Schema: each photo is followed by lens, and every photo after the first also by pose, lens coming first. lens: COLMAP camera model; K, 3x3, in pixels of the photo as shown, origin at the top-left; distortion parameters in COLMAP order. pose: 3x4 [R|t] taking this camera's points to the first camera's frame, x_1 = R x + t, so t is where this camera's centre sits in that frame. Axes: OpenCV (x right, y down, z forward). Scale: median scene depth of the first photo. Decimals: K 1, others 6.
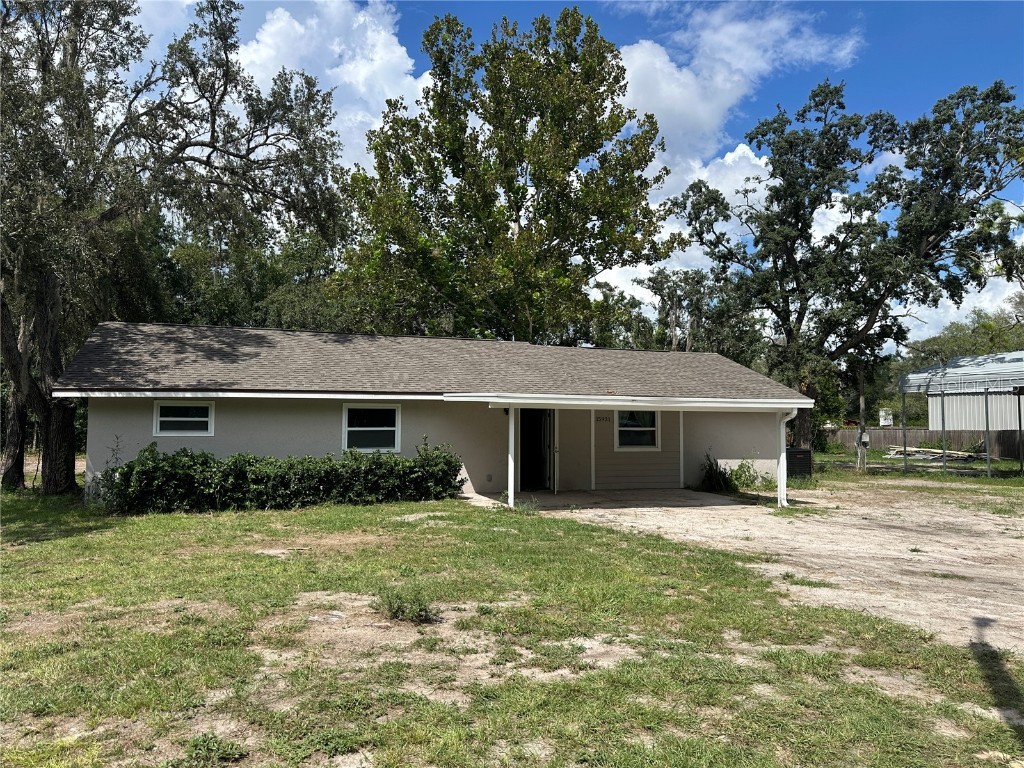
lens RADIAL K [[712.6, 0, 510.6], [0, 712.6, 385.8], [0, 0, 1]] dist [0.045444, -0.048327]
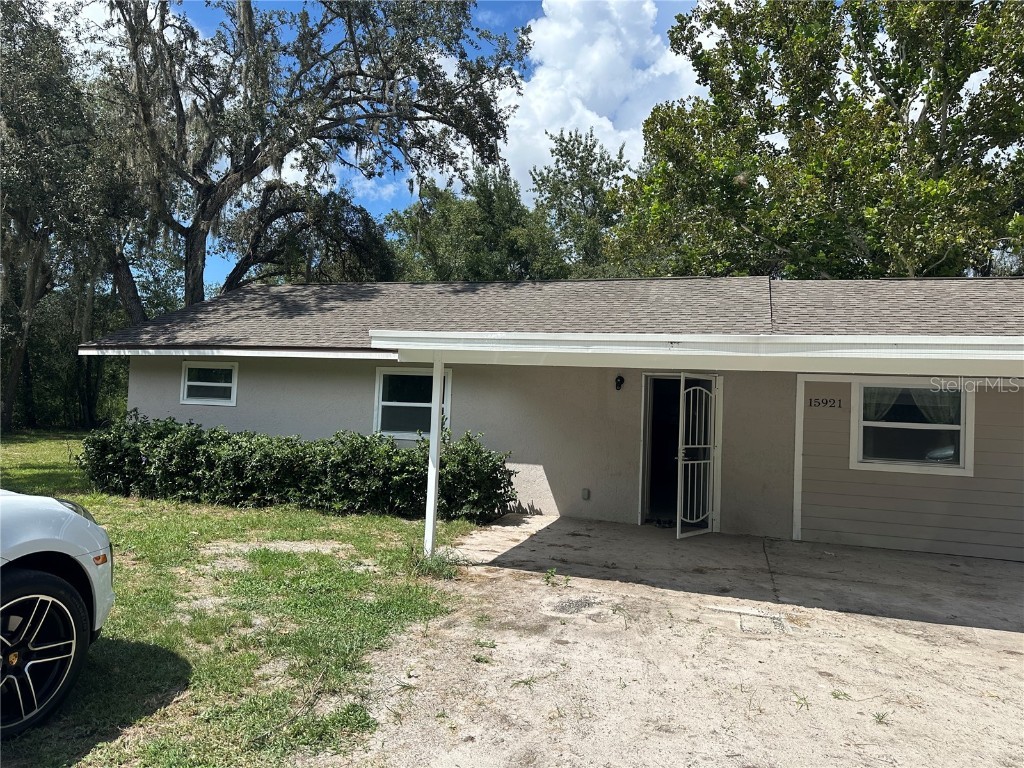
lens RADIAL K [[712.6, 0, 509.2], [0, 712.6, 384.3], [0, 0, 1]] dist [0.045444, -0.048327]
pose [[0.787626, 0.009485, -0.616081, 0.249428], [-0.007066, 0.999955, 0.006362, 0.029884], [0.616113, -0.000657, 0.787657, 0.426881]]
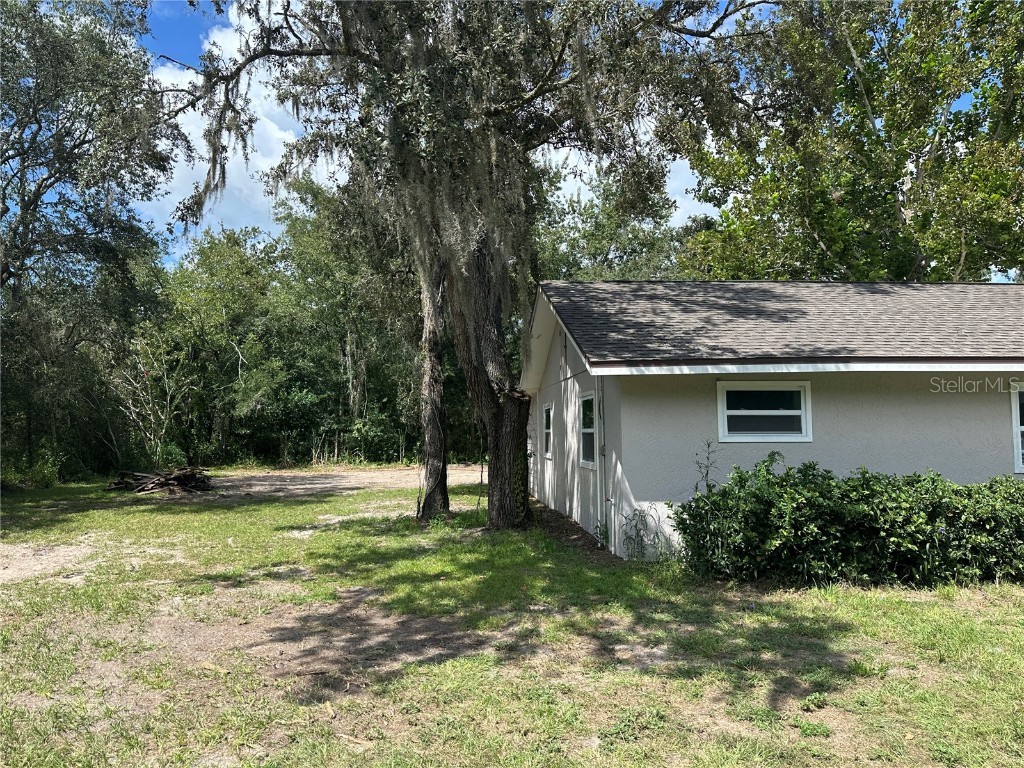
lens RADIAL K [[712.6, 0, 510.2], [0, 712.6, 390.0], [0, 0, 1]] dist [0.045444, -0.048327]
pose [[0.967618, -0.024889, -0.251191, -0.387057], [0.026692, 0.999637, 0.003770, 0.015980], [0.251006, -0.010352, 0.967930, 0.290493]]
